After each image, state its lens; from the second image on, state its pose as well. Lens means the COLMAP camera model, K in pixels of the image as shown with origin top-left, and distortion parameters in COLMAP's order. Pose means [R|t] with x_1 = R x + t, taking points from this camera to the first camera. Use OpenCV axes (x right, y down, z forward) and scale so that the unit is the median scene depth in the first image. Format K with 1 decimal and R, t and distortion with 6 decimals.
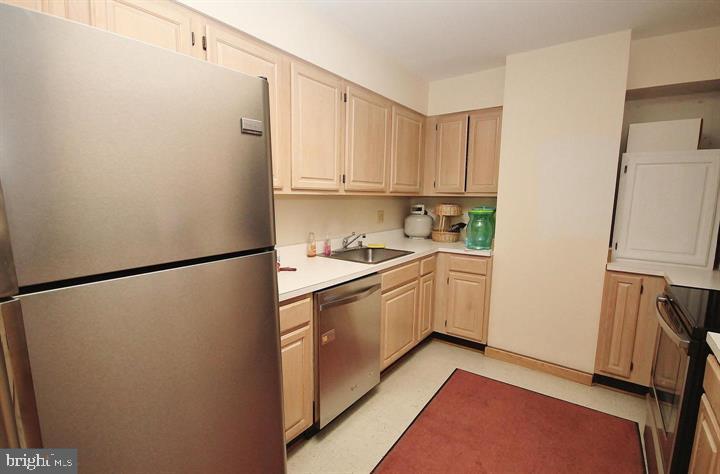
lens RADIAL K [[334.1, 0, 361.6], [0, 334.1, 240.2], [0, 0, 1]] dist [0.000164, -0.007483]
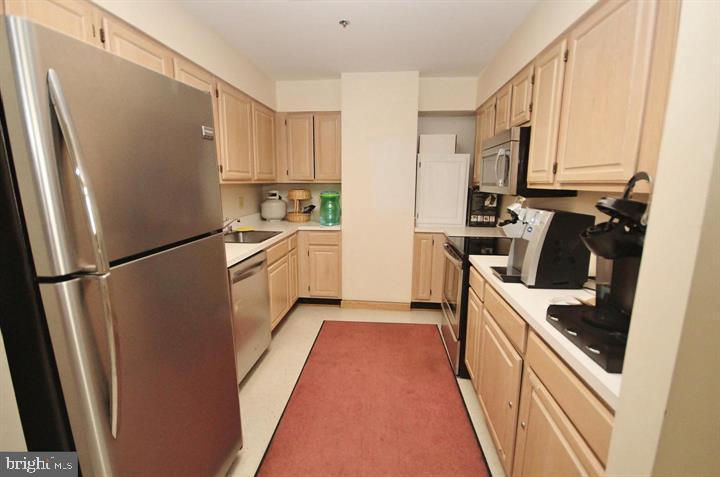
lens RADIAL K [[334.1, 0, 361.6], [0, 334.1, 241.7], [0, 0, 1]] dist [0.000164, -0.007483]
pose [[0.857444, -0.098084, 0.505142, -0.194751], [0.071941, 0.994874, 0.071061, 0.007069], [-0.509523, -0.024590, 0.860105, -0.146617]]
